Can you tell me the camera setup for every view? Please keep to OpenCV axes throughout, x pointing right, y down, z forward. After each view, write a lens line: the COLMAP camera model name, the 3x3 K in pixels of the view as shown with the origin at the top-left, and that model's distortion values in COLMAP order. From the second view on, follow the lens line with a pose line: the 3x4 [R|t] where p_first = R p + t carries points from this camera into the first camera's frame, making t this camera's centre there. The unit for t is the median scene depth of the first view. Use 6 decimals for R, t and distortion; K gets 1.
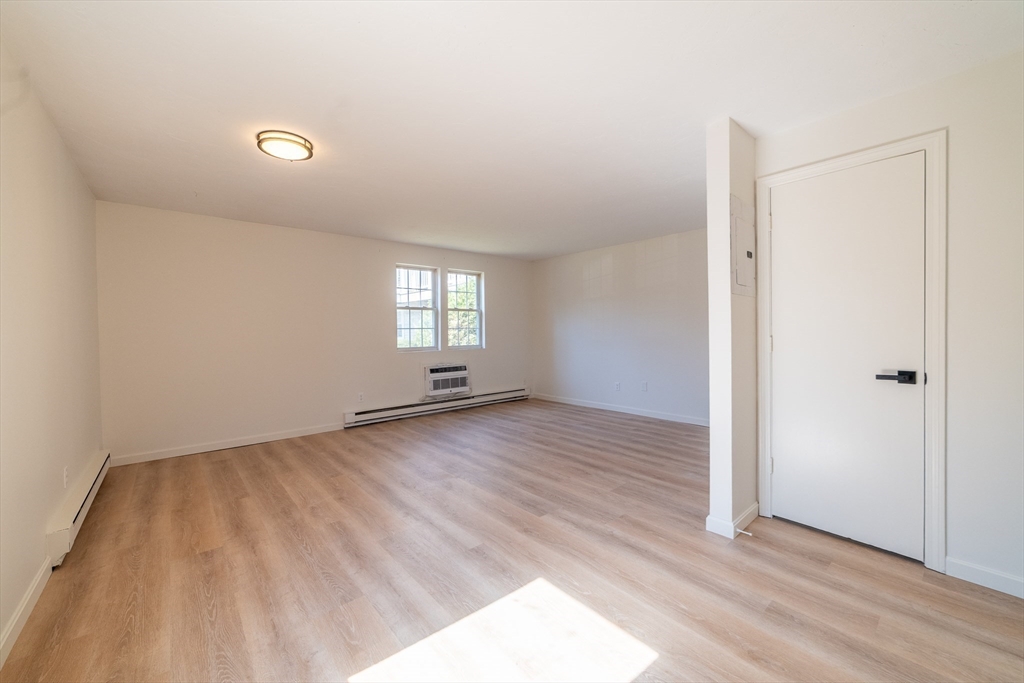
lens RADIAL K [[398.9, 0, 507.2], [0, 398.9, 327.7], [0, 0, 1]] dist [-0.021535, 0.007746]
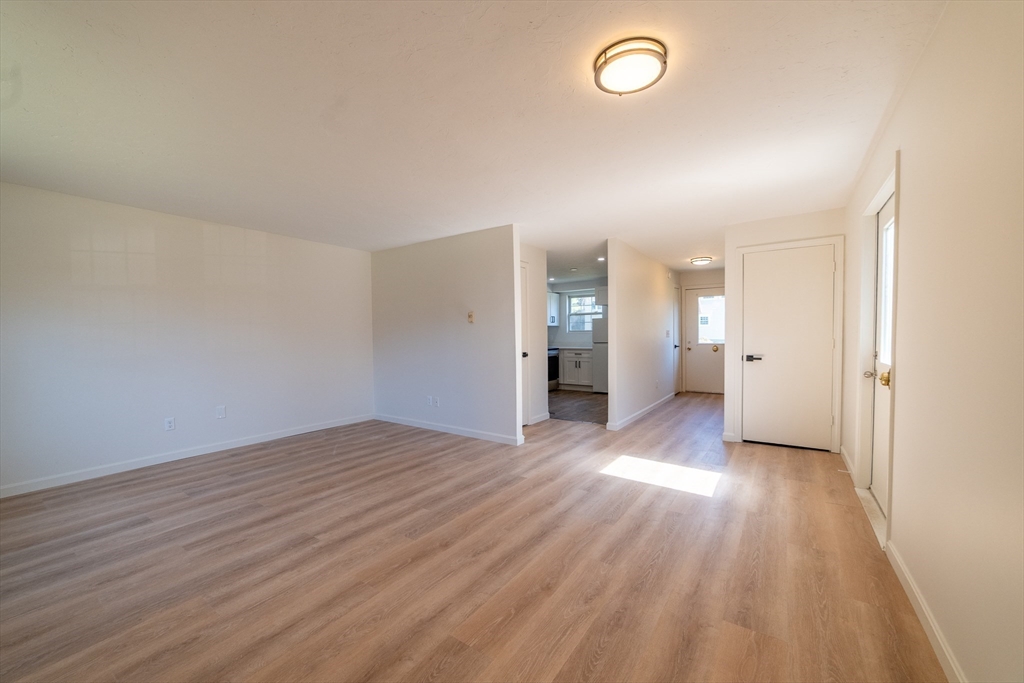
lens RADIAL K [[398.9, 0, 511.9], [0, 398.9, 349.3], [0, 0, 1]] dist [-0.021535, 0.007746]
pose [[-0.257567, -0.021314, 0.966025, -0.902728], [0.006065, 0.999701, 0.023675, 0.014356], [-0.966242, 0.011957, -0.257360, 1.066911]]
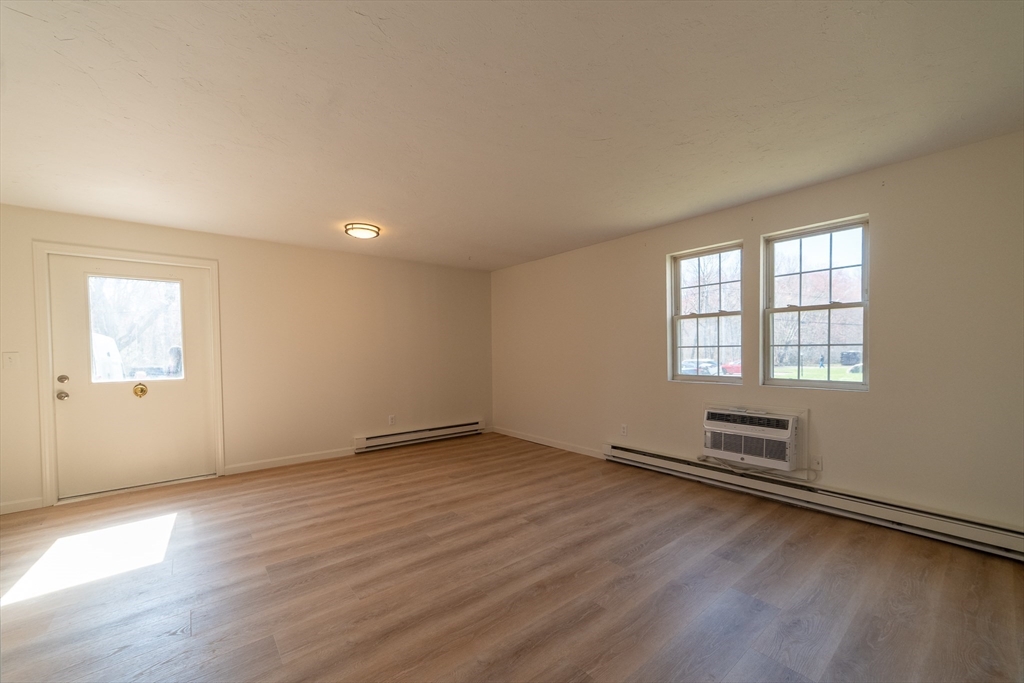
lens RADIAL K [[398.9, 0, 510.6], [0, 398.9, 357.6], [0, 0, 1]] dist [-0.021535, 0.007746]
pose [[-0.019583, 0.027942, -0.999418, 0.730164], [0.017750, 0.999462, 0.027595, -0.006242], [0.999651, -0.017199, -0.020068, 1.216883]]
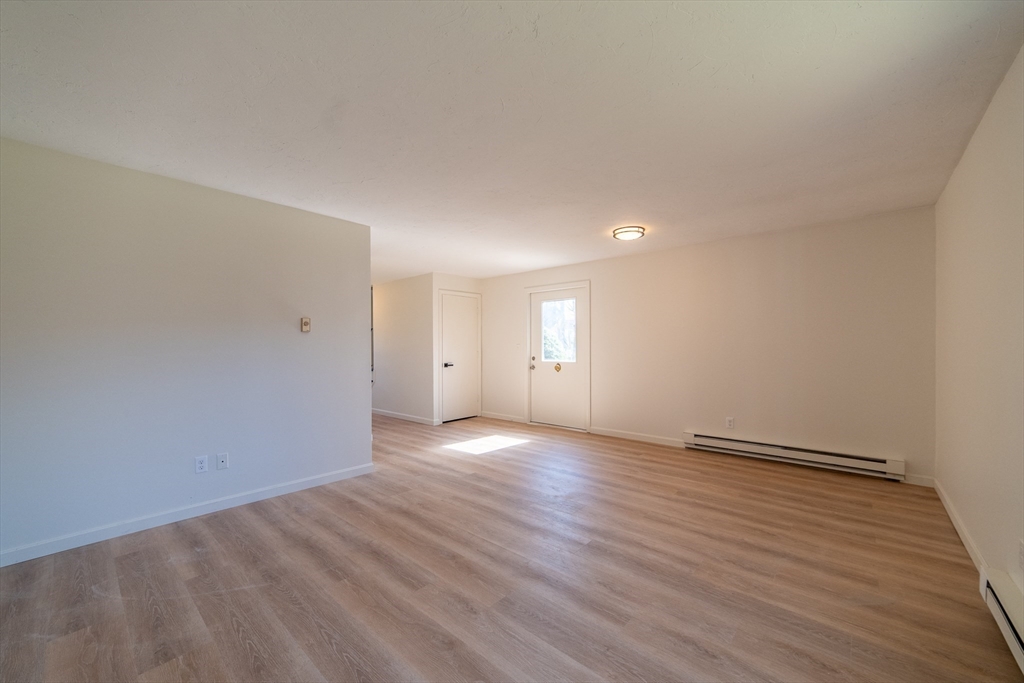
lens RADIAL K [[398.9, 0, 515.6], [0, 398.9, 342.2], [0, 0, 1]] dist [-0.021535, 0.007746]
pose [[-0.988452, 0.014527, -0.150838, 0.116630], [0.017131, 0.999726, -0.015977, 0.006648], [0.150565, -0.018376, -0.988429, 1.948286]]
